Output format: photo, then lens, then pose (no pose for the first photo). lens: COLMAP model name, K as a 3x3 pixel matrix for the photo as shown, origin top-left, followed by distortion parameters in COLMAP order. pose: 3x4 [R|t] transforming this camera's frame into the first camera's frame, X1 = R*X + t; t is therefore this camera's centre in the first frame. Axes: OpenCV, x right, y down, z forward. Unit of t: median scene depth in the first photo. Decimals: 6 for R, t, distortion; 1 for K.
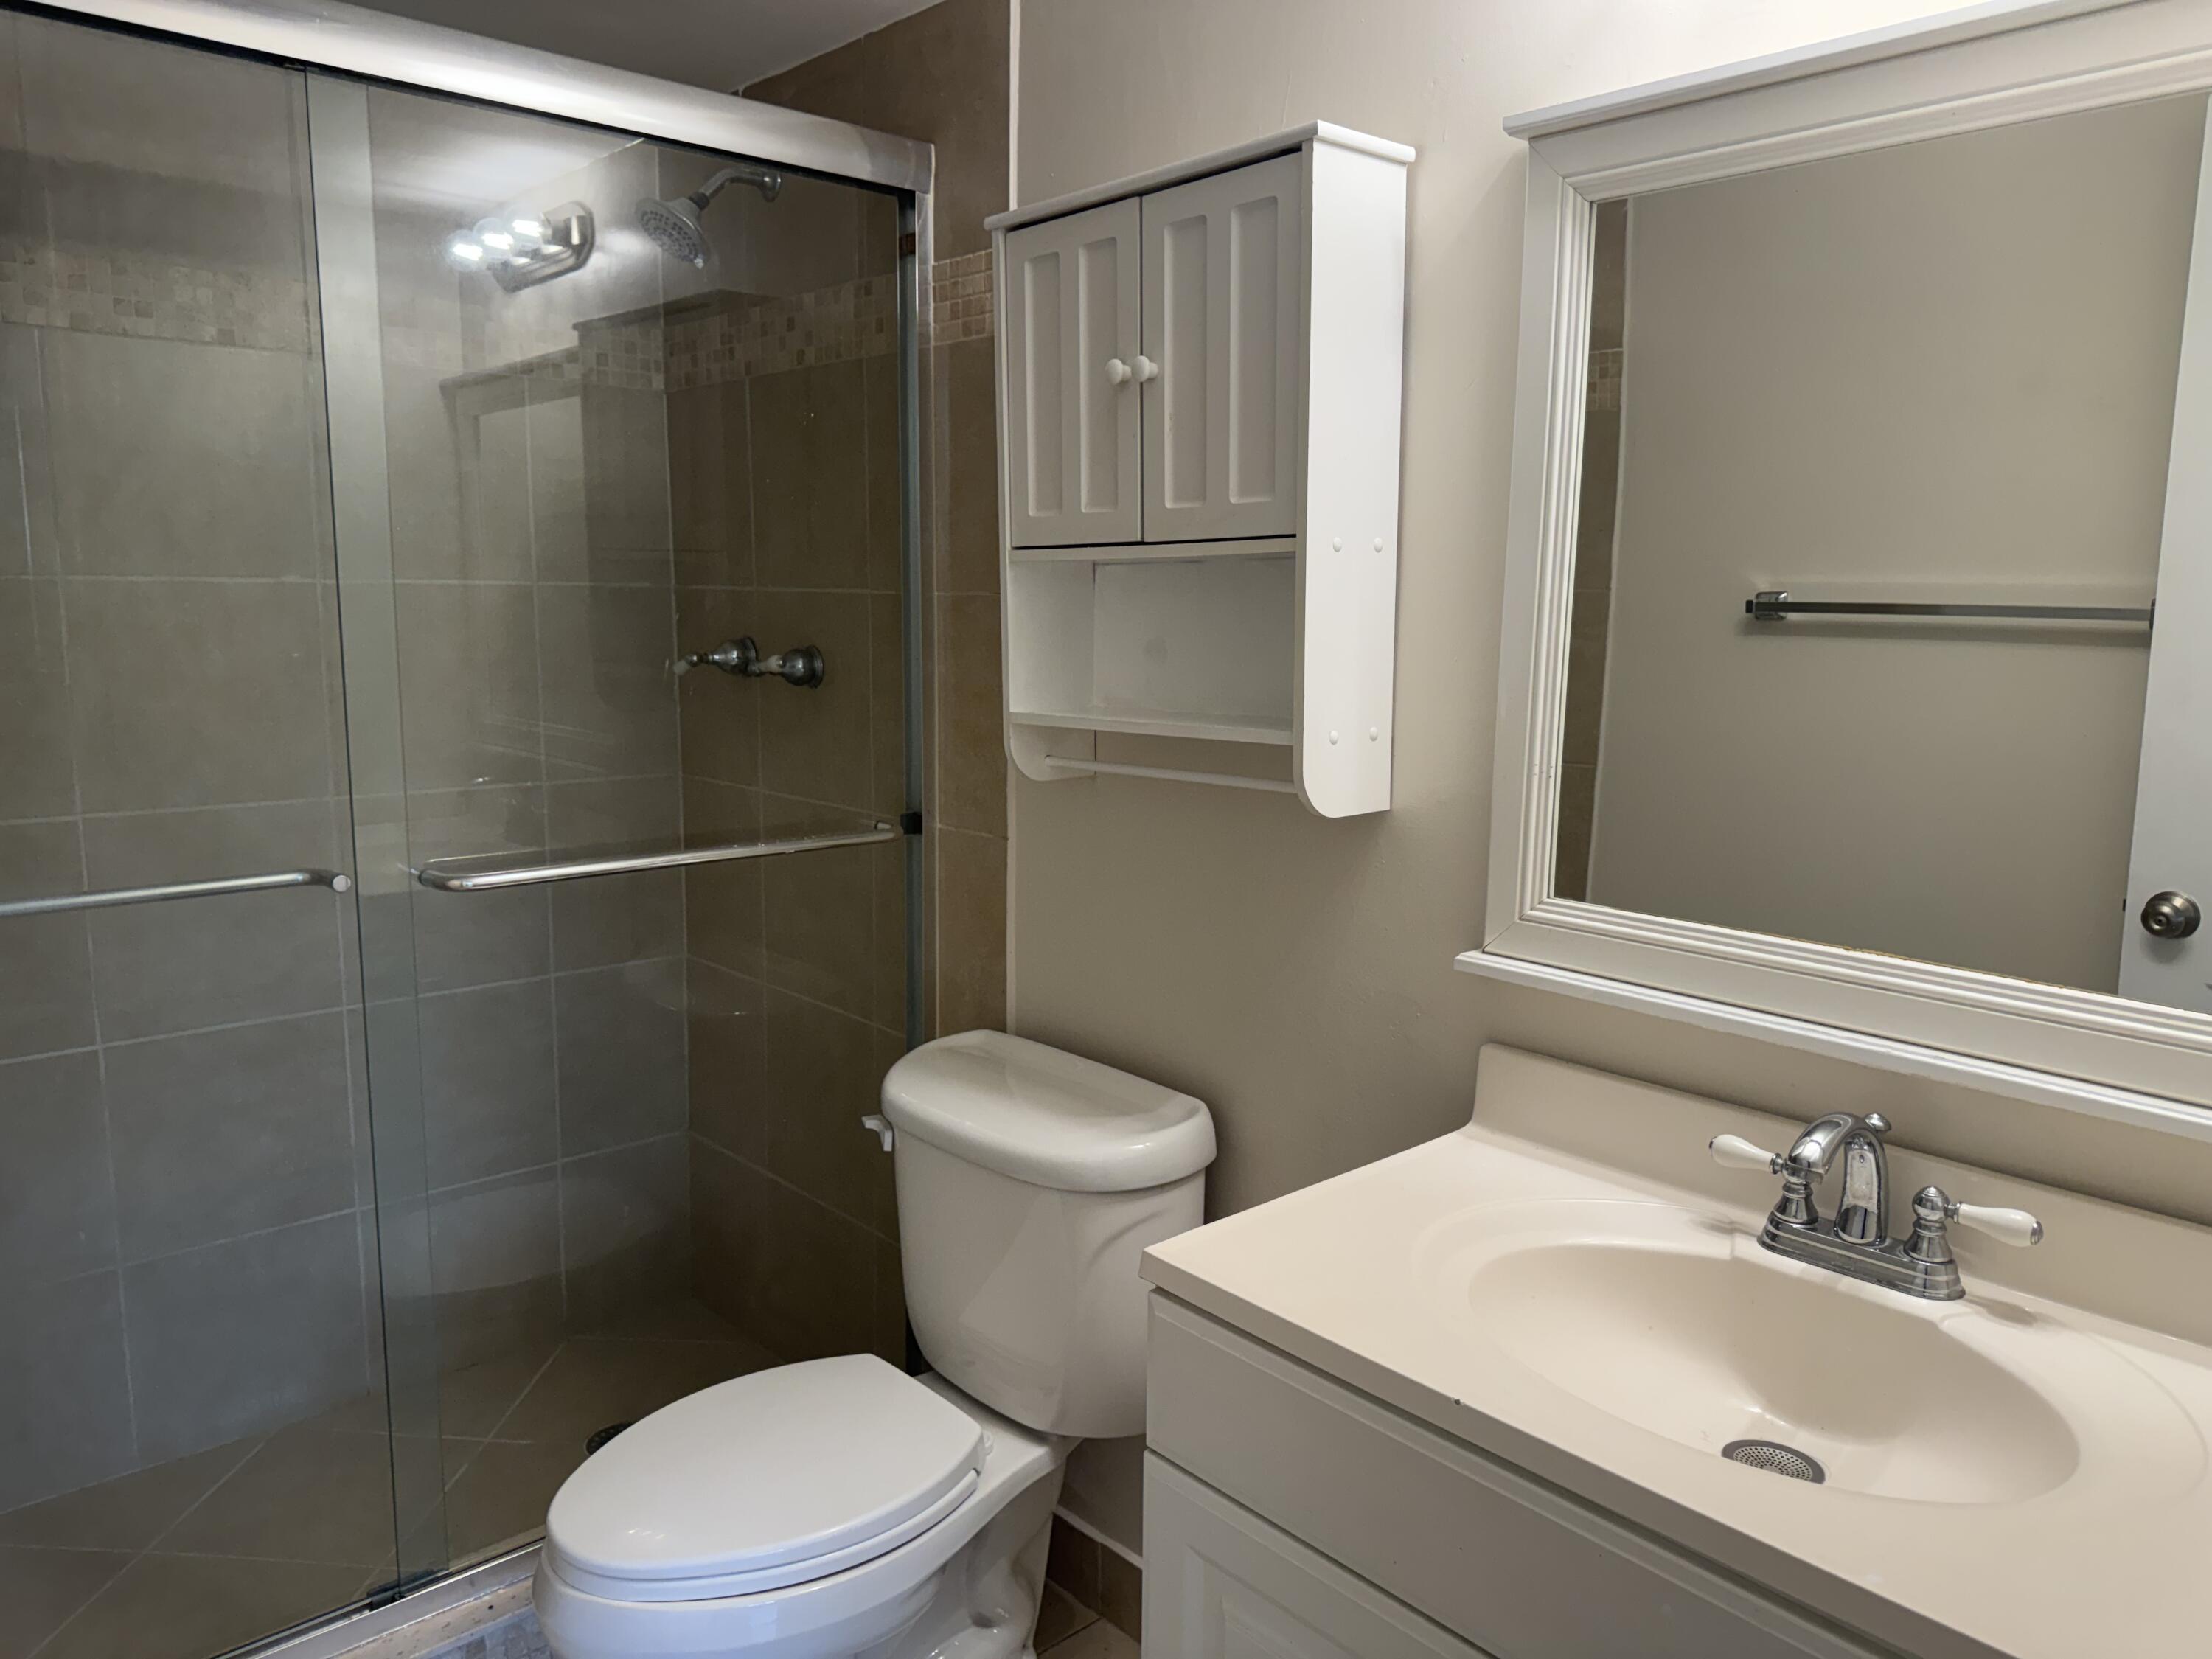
lens RADIAL K [[1570.6, 0, 1090.6], [0, 1570.6, 846.8], [0, 0, 1]] dist [0.044215, -0.036446]
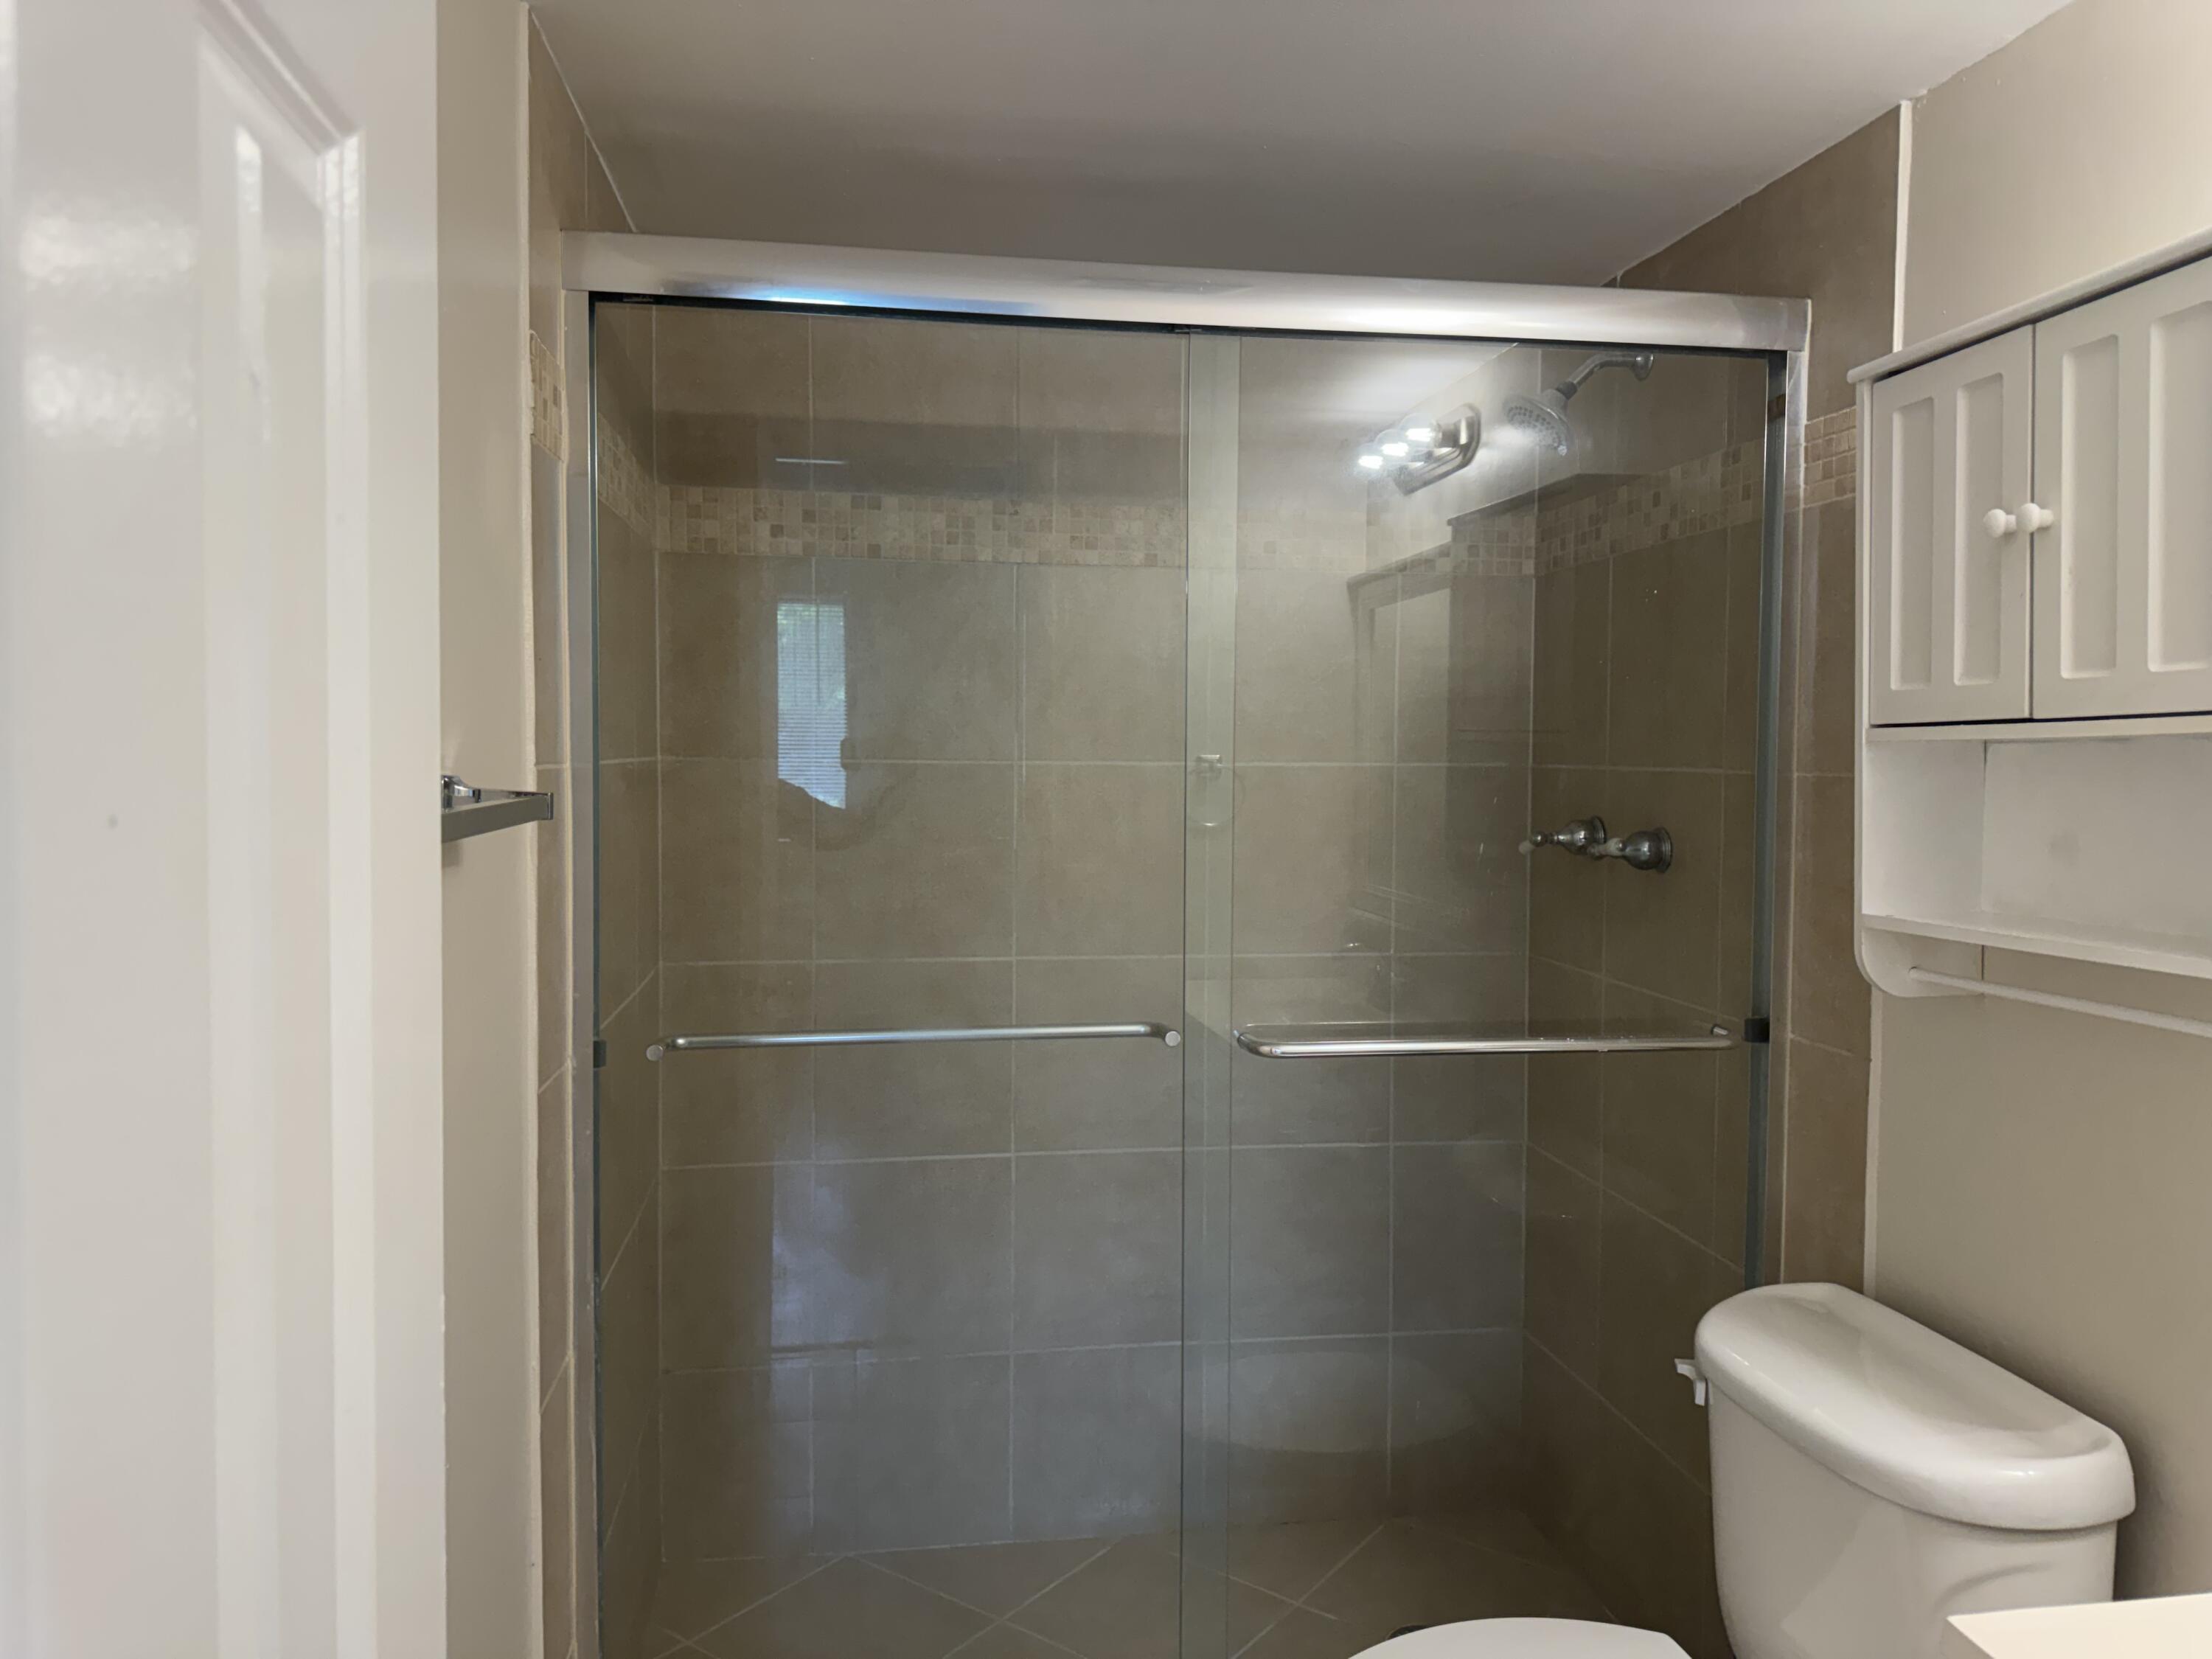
lens RADIAL K [[1570.6, 0, 1092.0], [0, 1570.6, 815.0], [0, 0, 1]] dist [0.044215, -0.036446]
pose [[0.835997, 0.018209, -0.548432, 0.063086], [-0.086590, 0.991305, -0.099080, -0.014741], [0.541859, 0.130319, 0.830305, 0.036940]]
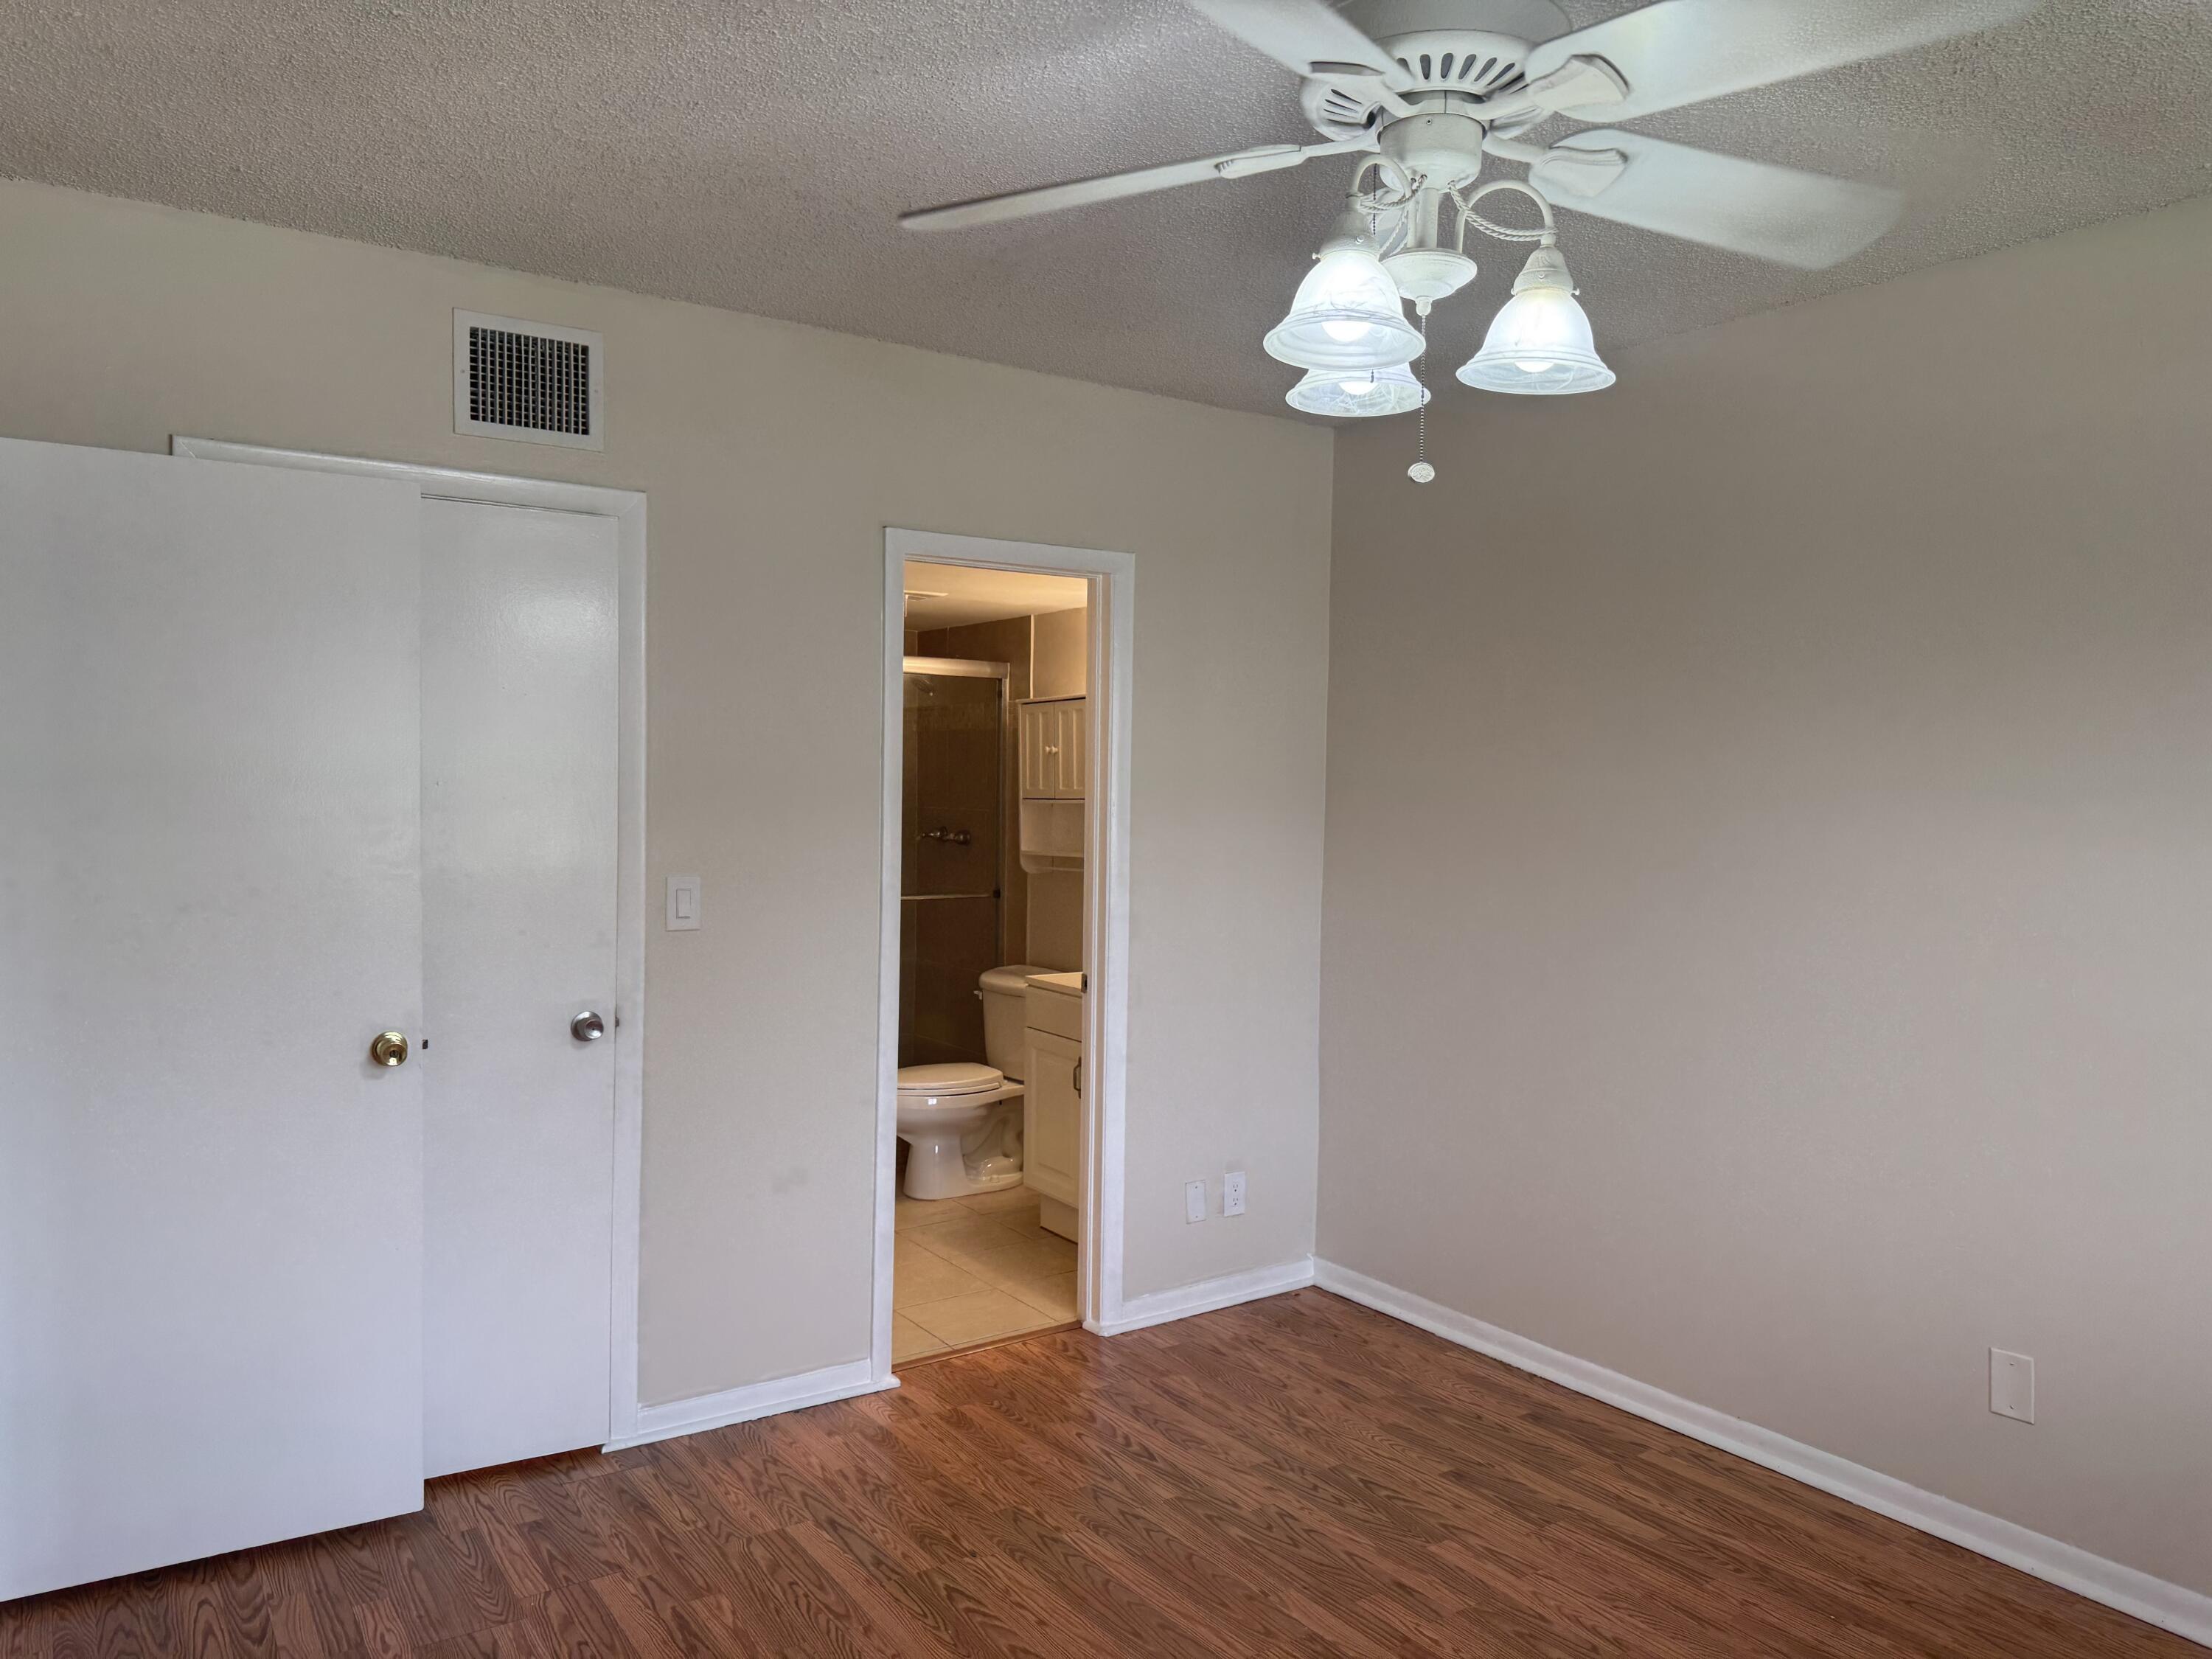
lens RADIAL K [[1570.6, 0, 1101.4], [0, 1570.6, 820.5], [0, 0, 1]] dist [0.044215, -0.036446]
pose [[0.990925, 0.004046, -0.134354, 0.463993], [-0.022718, 0.990208, -0.137739, 0.247783], [0.132481, 0.139541, 0.981314, -1.806669]]
